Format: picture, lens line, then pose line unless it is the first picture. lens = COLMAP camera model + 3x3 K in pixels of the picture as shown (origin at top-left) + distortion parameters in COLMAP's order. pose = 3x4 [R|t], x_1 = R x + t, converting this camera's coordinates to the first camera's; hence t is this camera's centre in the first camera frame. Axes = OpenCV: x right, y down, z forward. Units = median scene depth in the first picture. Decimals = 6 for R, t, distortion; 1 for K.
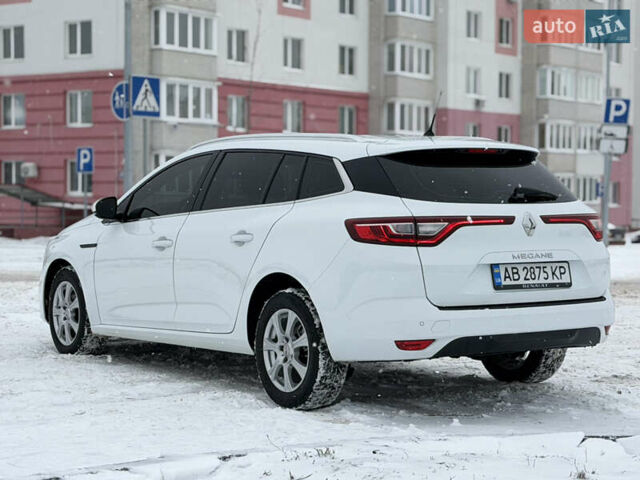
lens RADIAL K [[1382.9, 0, 320.0], [0, 1382.9, 240.0], [0, 0, 1]] dist [0.022874, 0.167446]
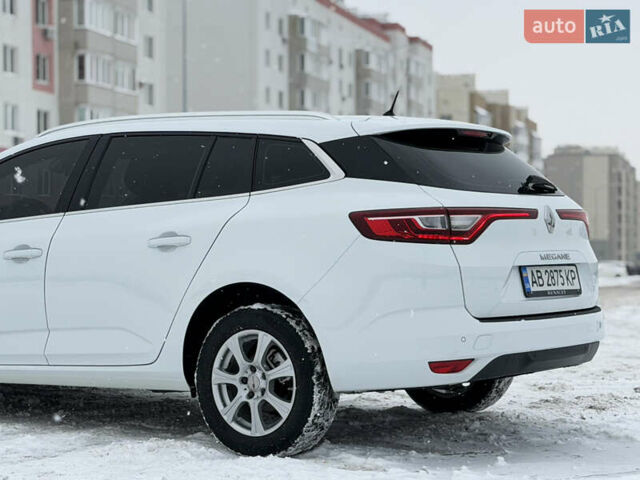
lens RADIAL K [[1382.9, 0, 320.0], [0, 1382.9, 240.0], [0, 0, 1]] dist [0.022874, 0.167446]
pose [[0.937708, -0.003914, 0.347404, -0.264386], [0.015025, 0.999458, -0.029295, 0.023207], [-0.347101, 0.032690, 0.937258, 0.257869]]
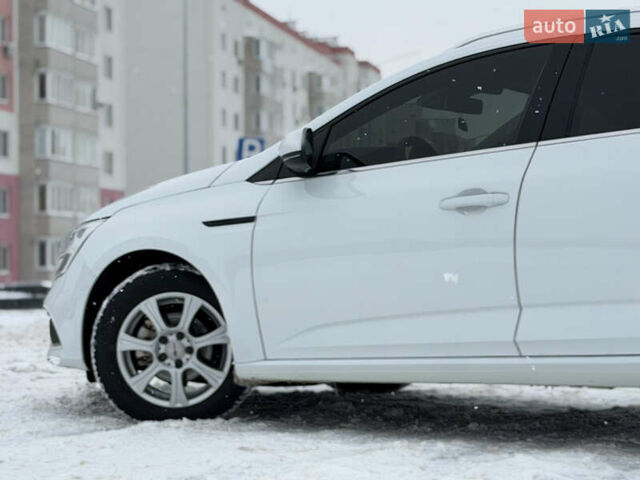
lens RADIAL K [[1382.9, 0, 320.0], [0, 1382.9, 240.0], [0, 0, 1]] dist [0.022874, 0.167446]
pose [[0.918131, -0.001072, 0.396276, -0.490065], [0.022386, 0.998540, -0.049163, 0.056469], [-0.395645, 0.054009, 0.916814, 0.679299]]
